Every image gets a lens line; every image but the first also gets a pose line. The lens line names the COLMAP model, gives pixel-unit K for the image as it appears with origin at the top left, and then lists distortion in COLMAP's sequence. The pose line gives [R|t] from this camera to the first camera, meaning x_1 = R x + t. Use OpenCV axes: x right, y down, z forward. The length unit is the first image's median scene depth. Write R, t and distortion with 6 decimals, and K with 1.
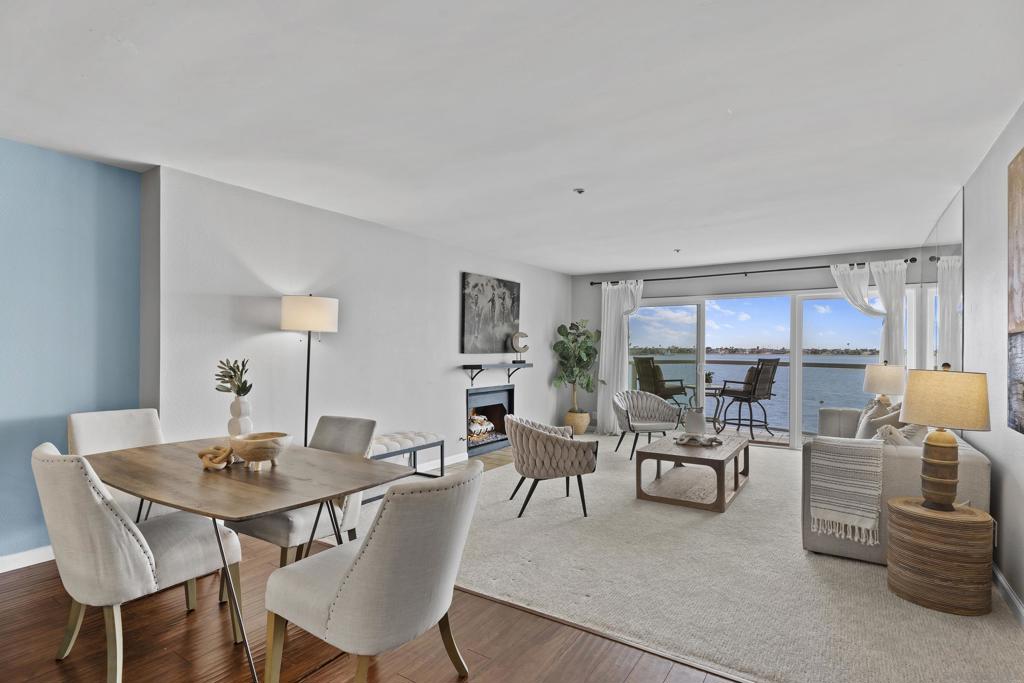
lens RADIAL K [[515.2, 0, 509.4], [0, 515.2, 352.0], [0, 0, 1]] dist [0.001129, 0.000493]
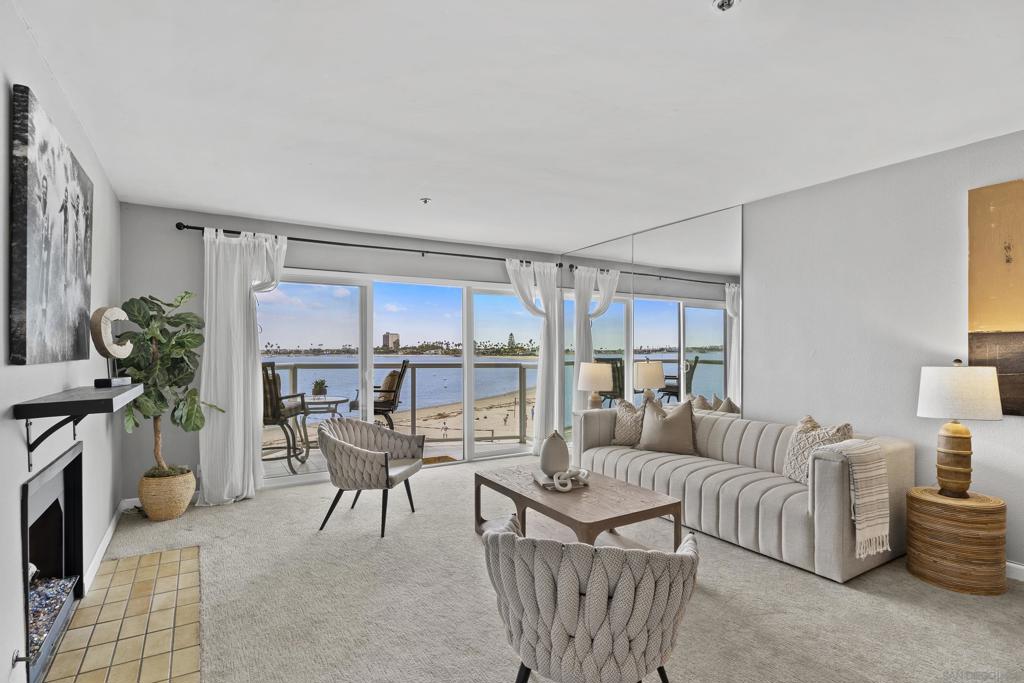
lens RADIAL K [[515.2, 0, 509.4], [0, 515.2, 352.0], [0, 0, 1]] dist [0.001129, 0.000493]
pose [[0.429575, -0.008127, 0.902995, -0.211076], [0.010571, 0.999936, 0.003971, -0.002015], [-0.902969, 0.007840, 0.429633, 0.563555]]
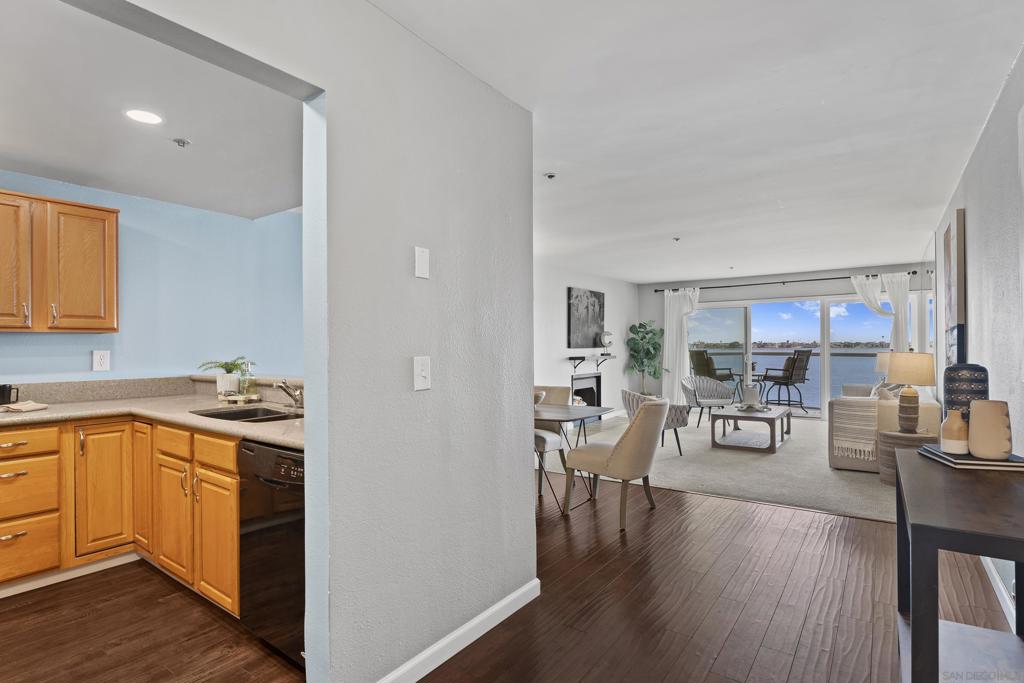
lens RADIAL K [[527.5, 0, 511.0], [0, 527.5, 345.7], [0, 0, 1]] dist [-0.000548, -0.000305]
pose [[0.999344, -0.012236, -0.034094, -0.175284], [0.011995, 0.999902, -0.007242, 0.004014], [0.034179, 0.006828, 0.999392, -0.329838]]
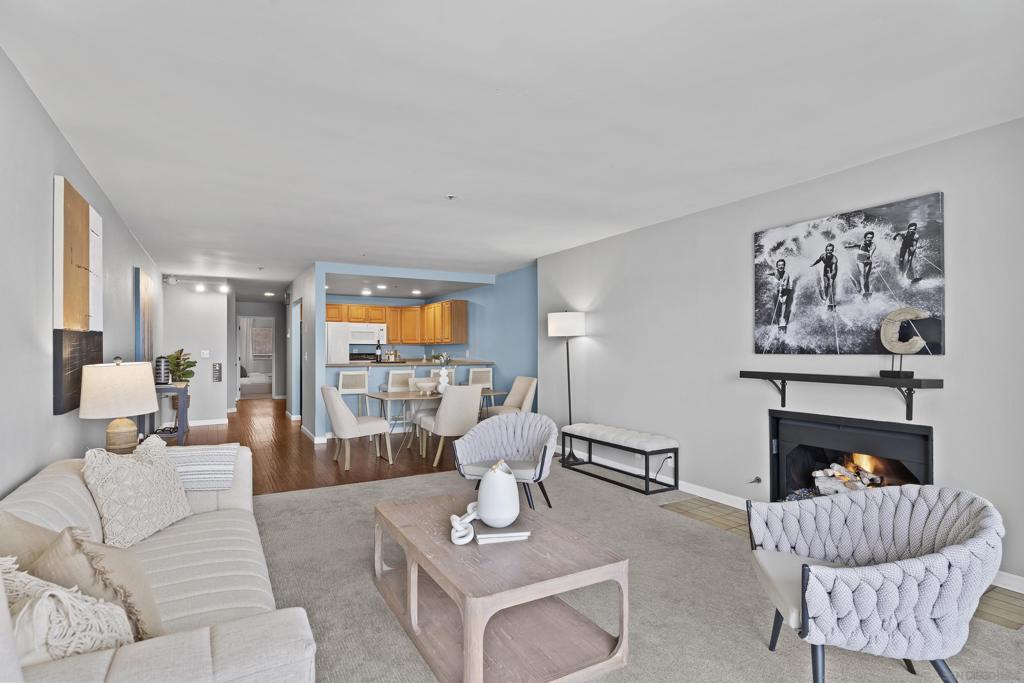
lens RADIAL K [[515.2, 0, 509.4], [0, 515.2, 352.0], [0, 0, 1]] dist [0.001129, 0.000493]
pose [[-0.455425, -0.000695, -0.890274, 0.592288], [-0.007616, 0.999966, 0.003115, 0.000789], [0.890241, 0.008199, -0.455415, 0.919058]]
